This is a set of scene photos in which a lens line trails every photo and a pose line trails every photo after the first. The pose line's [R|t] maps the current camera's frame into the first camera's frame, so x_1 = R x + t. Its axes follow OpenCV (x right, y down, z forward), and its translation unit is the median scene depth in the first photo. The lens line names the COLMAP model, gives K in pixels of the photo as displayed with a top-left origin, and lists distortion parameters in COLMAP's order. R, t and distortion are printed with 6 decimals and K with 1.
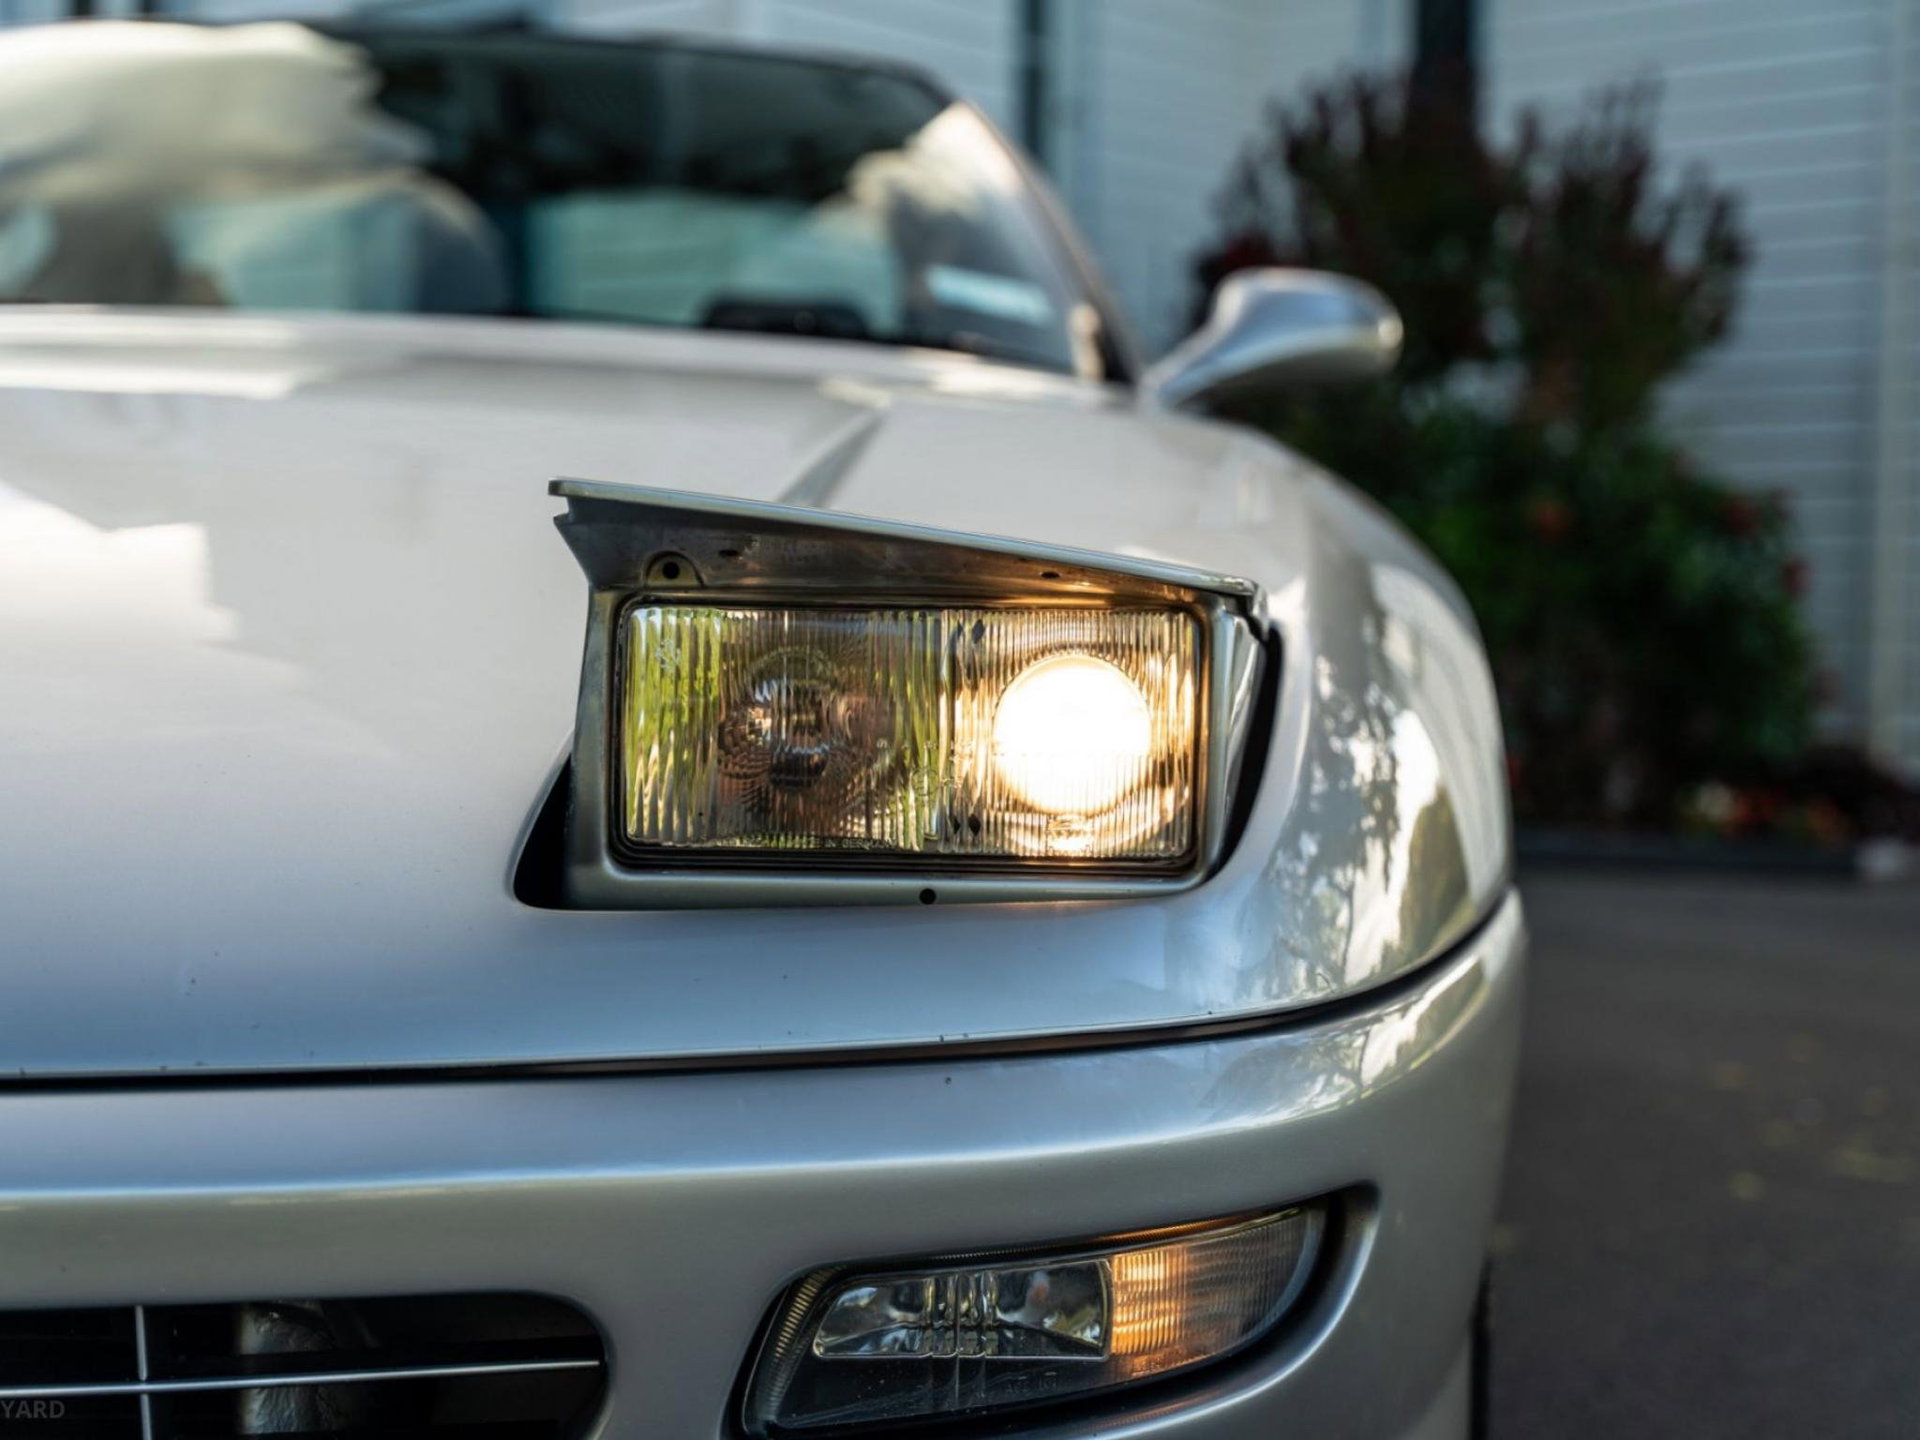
lens RADIAL K [[4298.4, 0, 959.9], [0, 4298.4, 717.5], [0, 0, 1]] dist [0.060795, 0.000000]
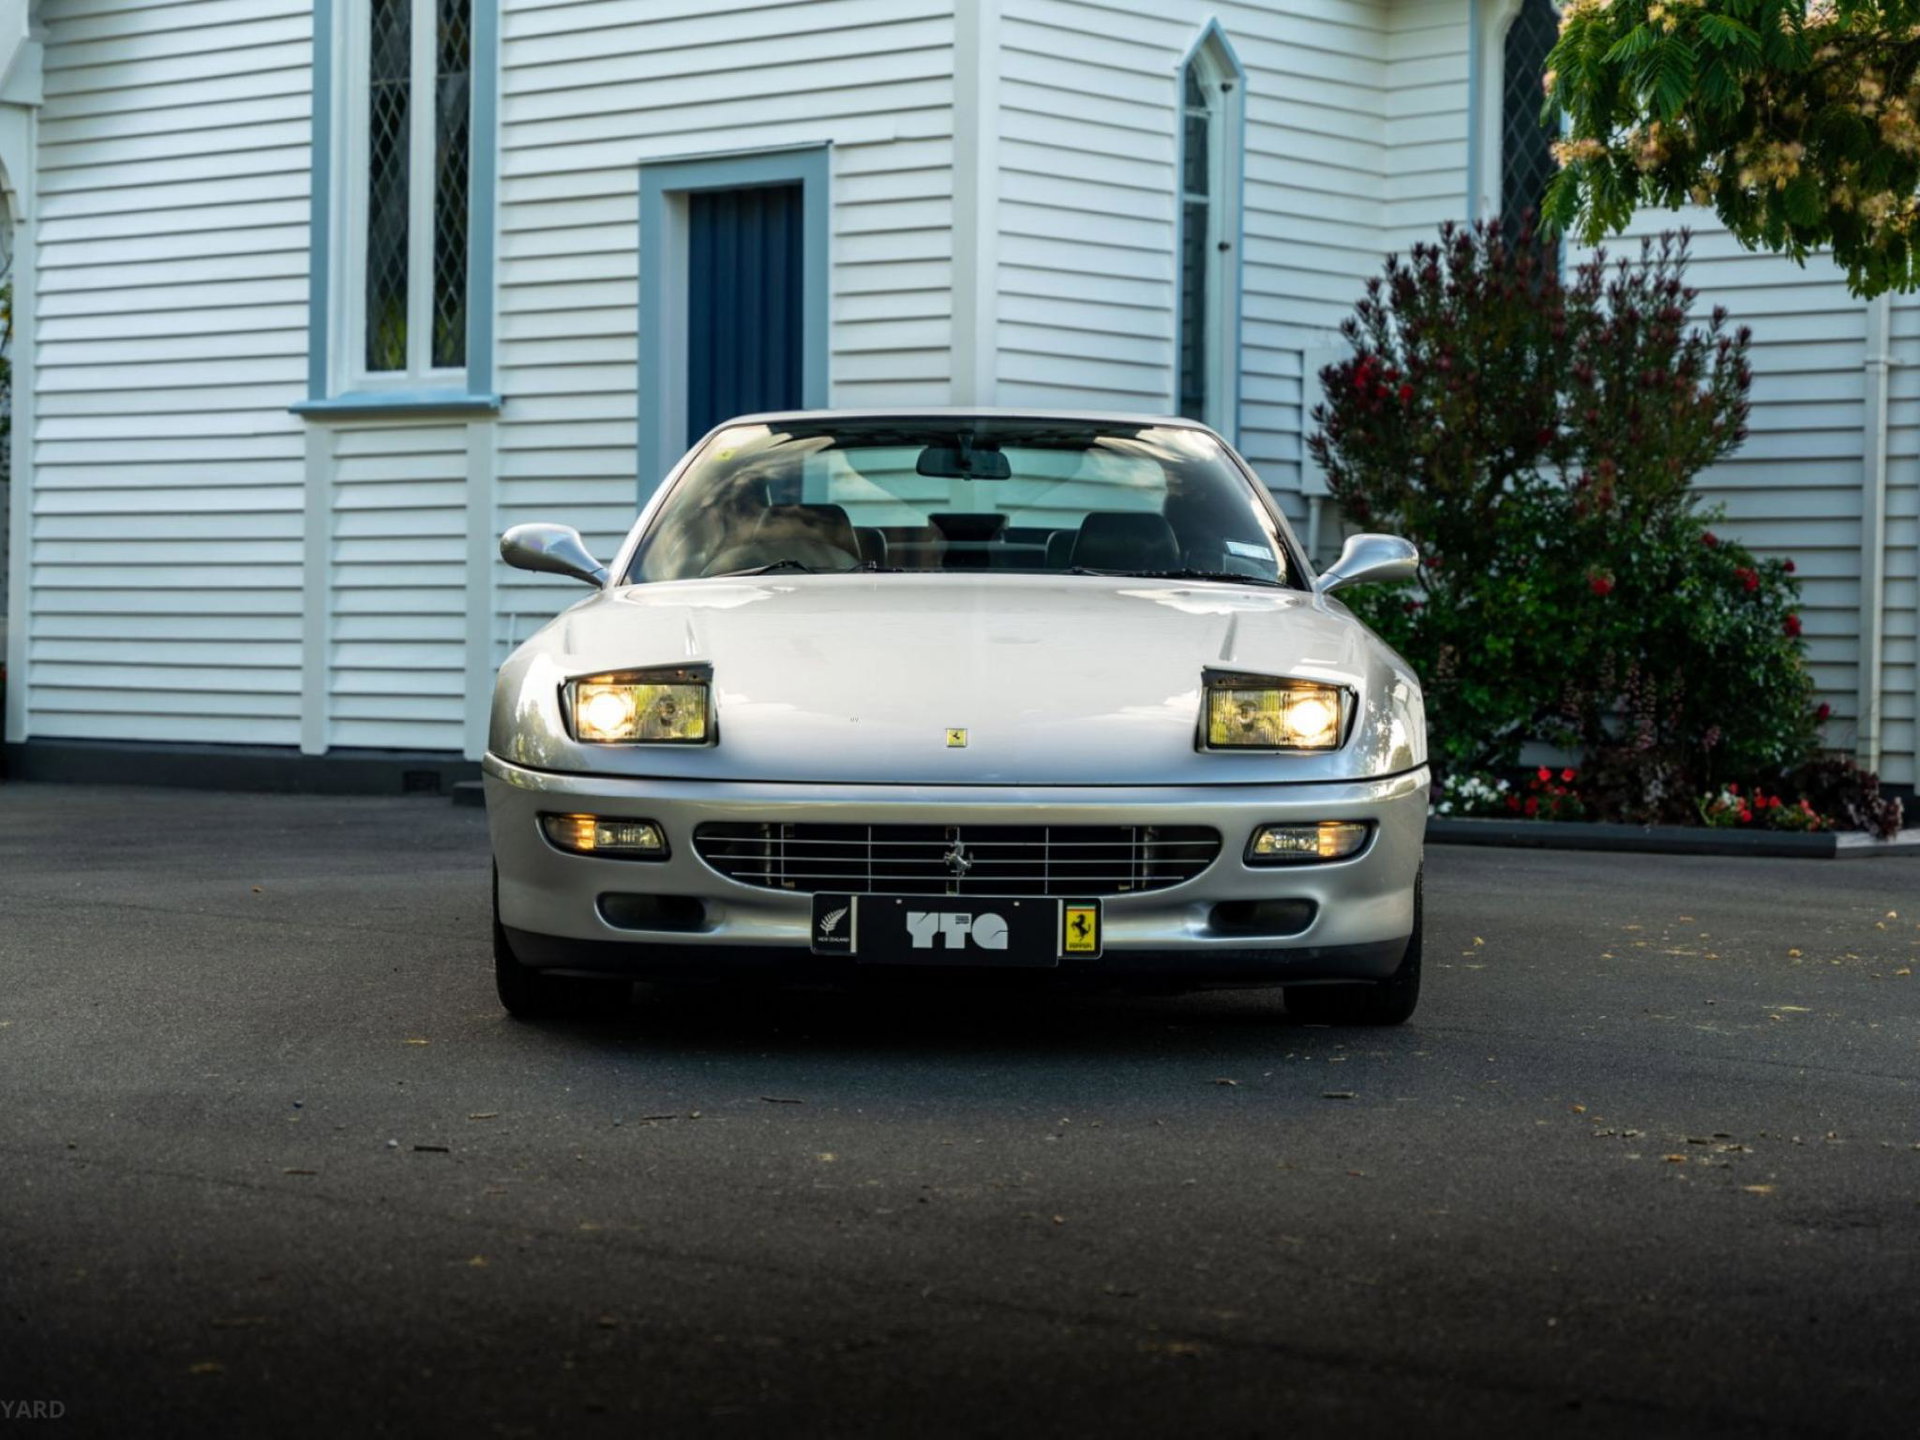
lens RADIAL K [[4298.4, 0, 1010.6], [0, 4298.4, 709.8], [0, 0, 1]] dist [0.060795, 0.000000]
pose [[0.999813, -0.003451, -0.019044, -0.188904], [0.003291, 0.999959, -0.008417, 0.030111], [0.019072, 0.008353, 0.999783, -3.292059]]
